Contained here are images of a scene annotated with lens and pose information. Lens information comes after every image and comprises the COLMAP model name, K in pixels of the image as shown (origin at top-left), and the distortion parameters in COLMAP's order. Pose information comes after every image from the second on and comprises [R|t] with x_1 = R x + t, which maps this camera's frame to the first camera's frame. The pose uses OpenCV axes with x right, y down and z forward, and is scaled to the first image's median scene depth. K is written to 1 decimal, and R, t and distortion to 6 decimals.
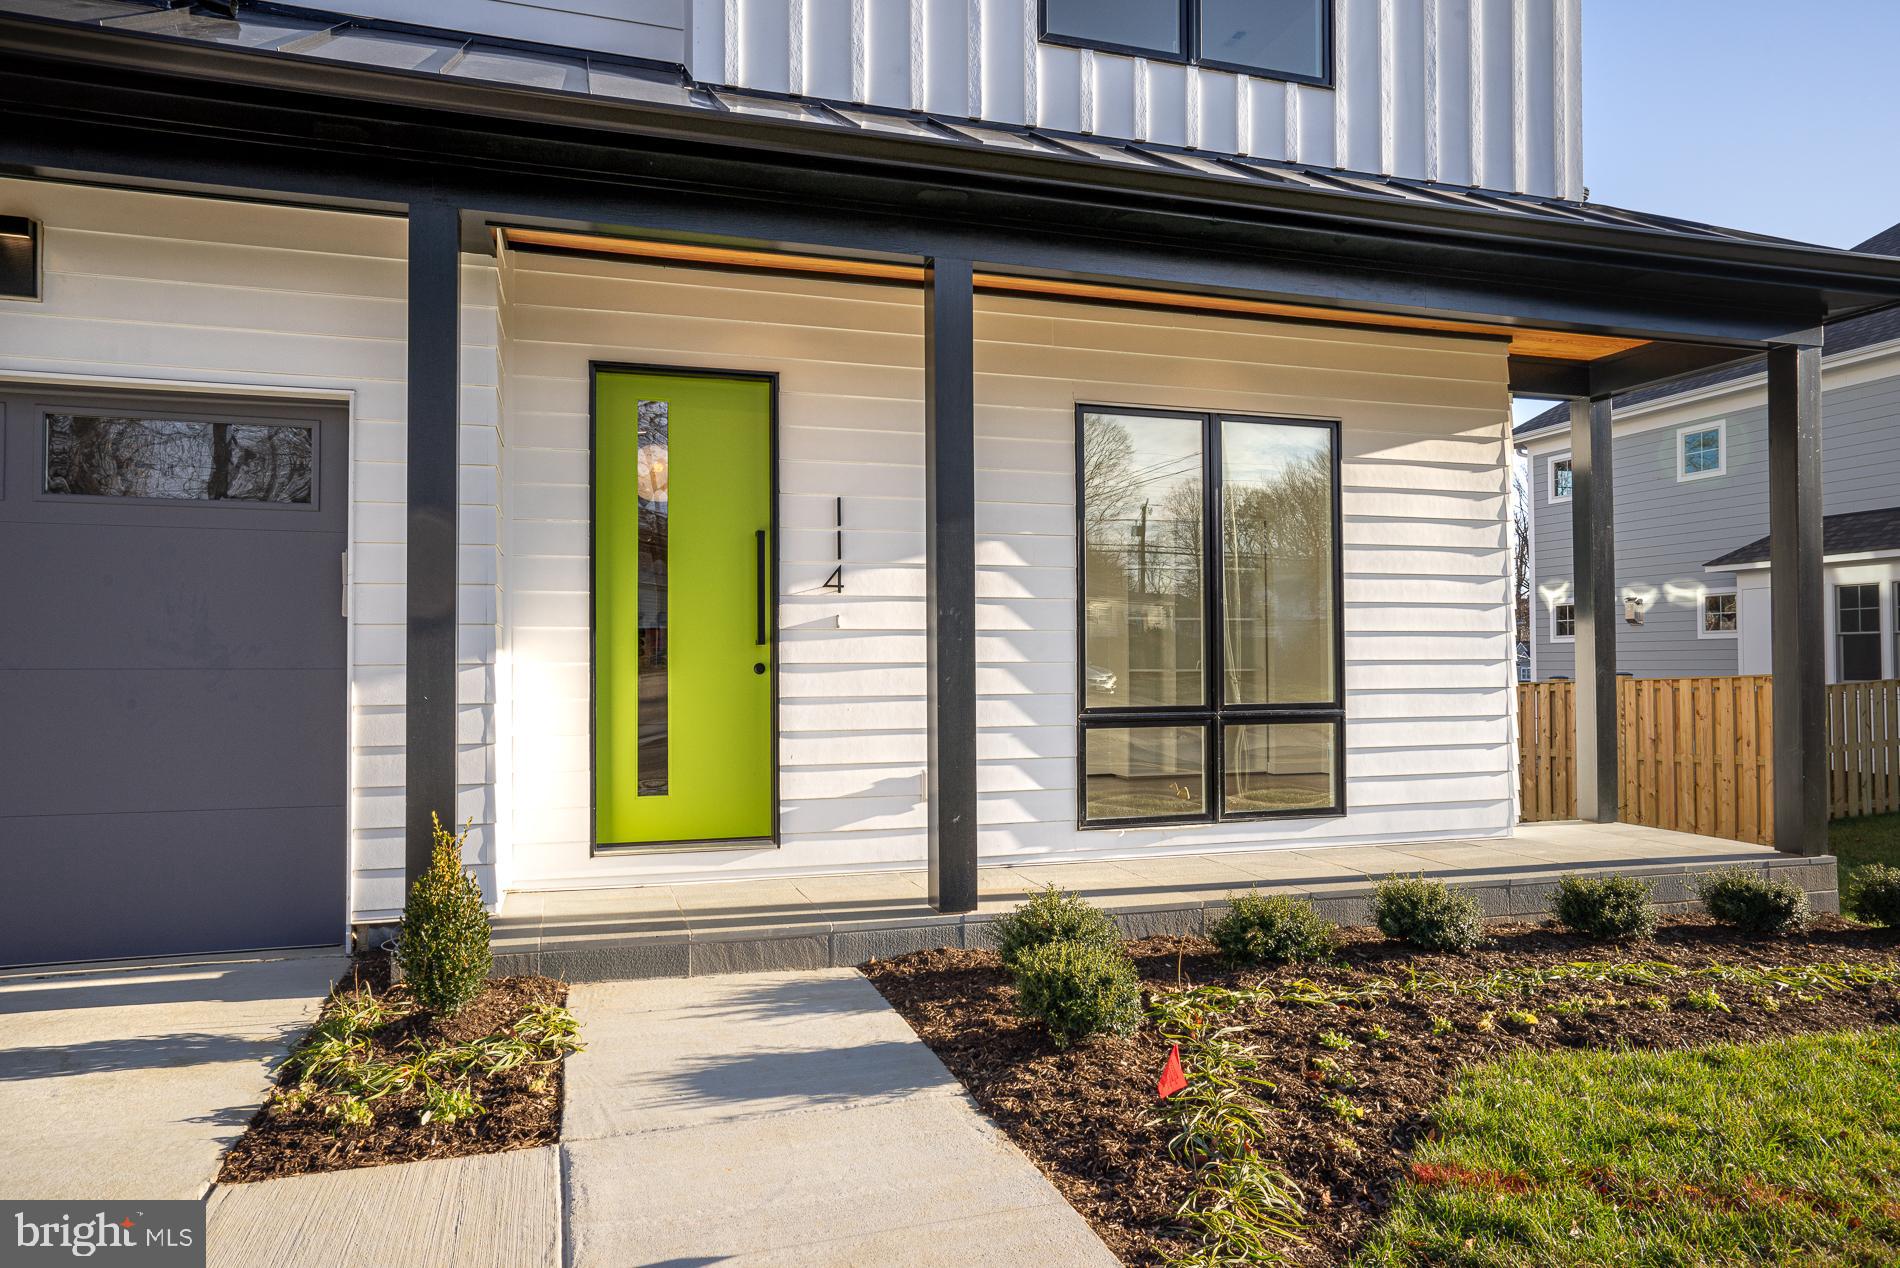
lens RADIAL K [[1286.0, 0, 971.7], [0, 1286.0, 623.3], [0, 0, 1]] dist [-0.029844, 0.058893]
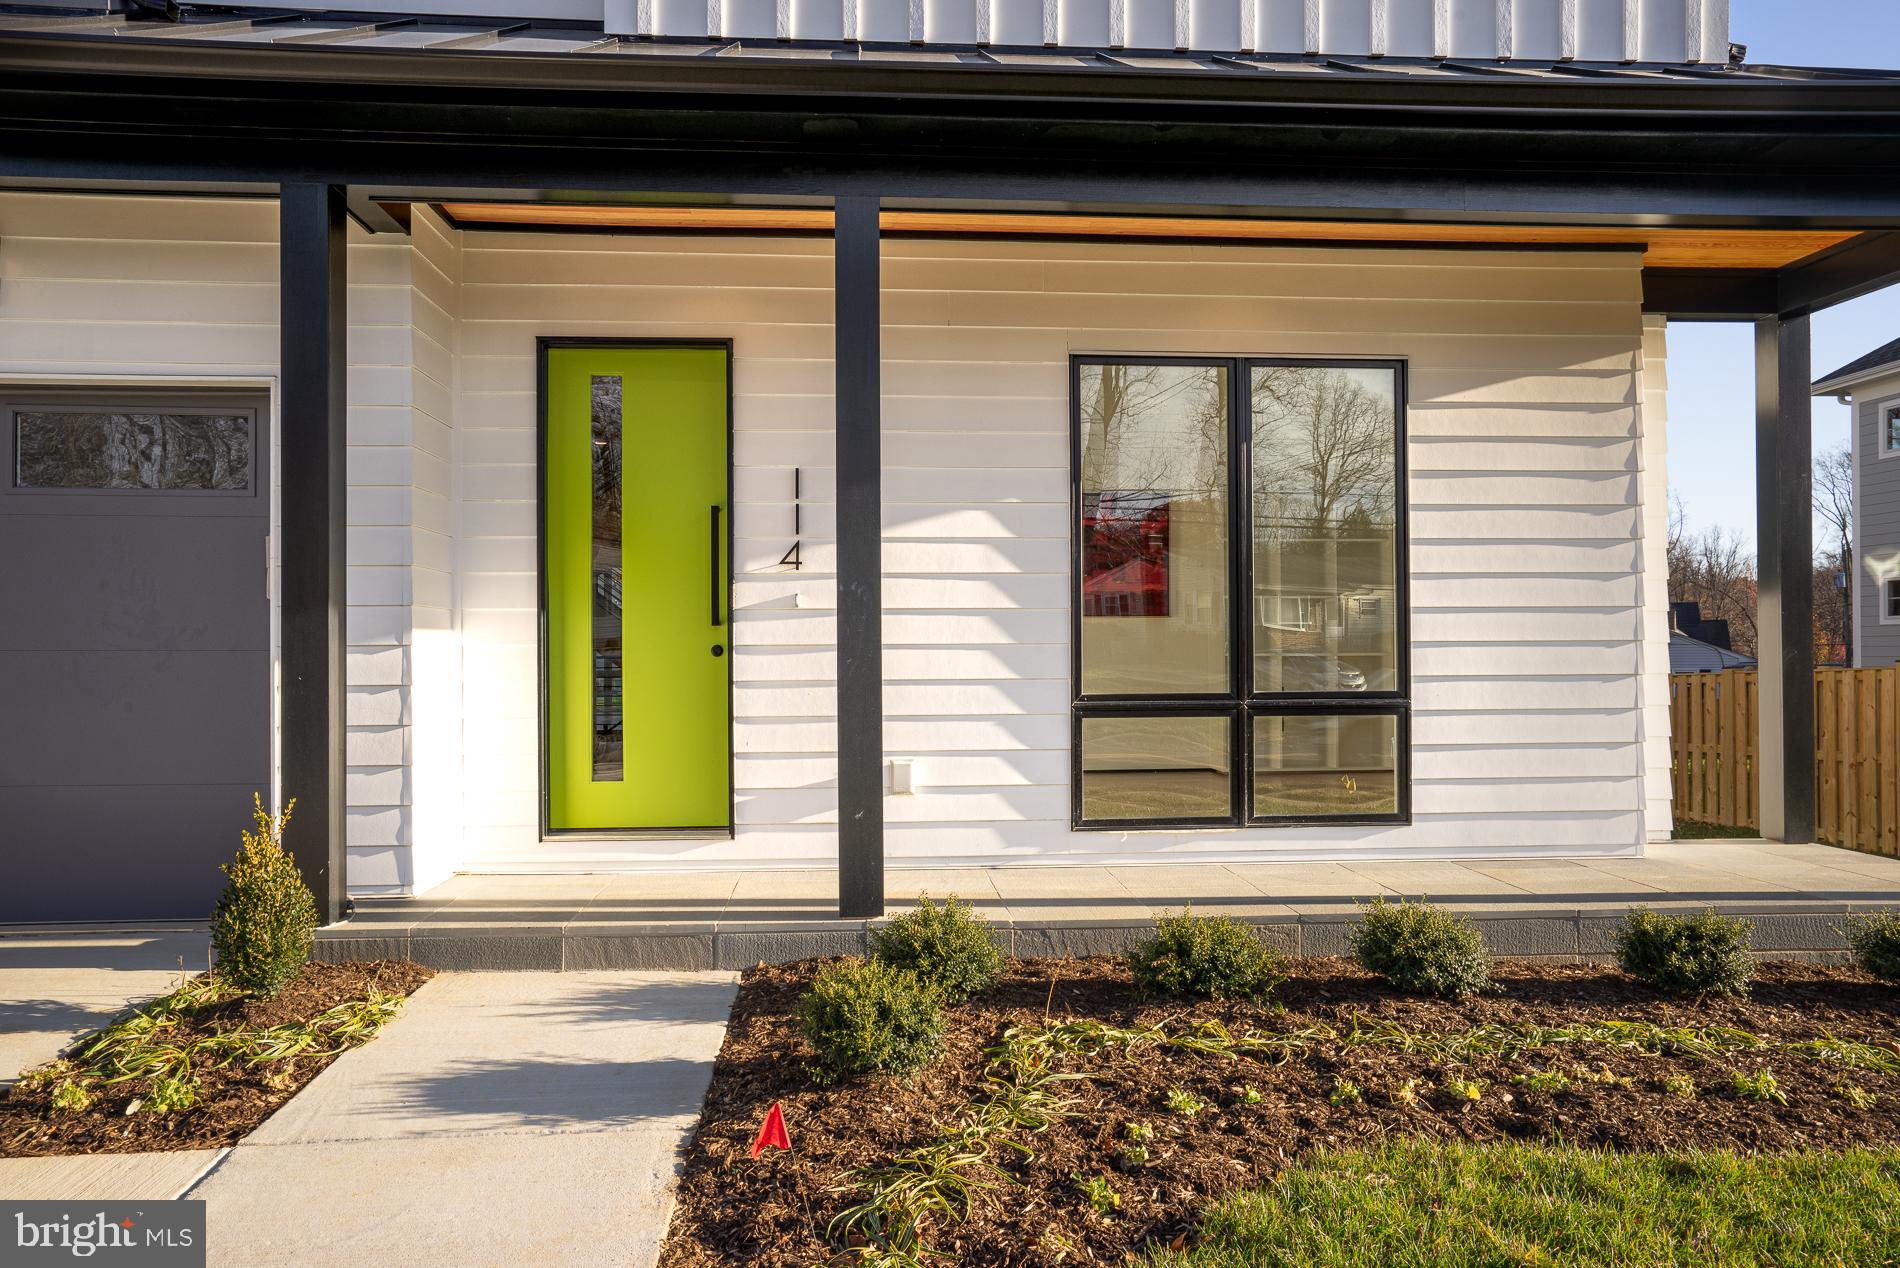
lens RADIAL K [[1277.6, 0, 950.0], [0, 1277.6, 634.0], [0, 0, 1]] dist [-0.030161, 0.054467]
pose [[0.968459, -0.003811, -0.249142, 0.257540], [0.008236, 0.999826, 0.016720, 0.009024], [0.249035, -0.018244, 0.968323, 0.134967]]
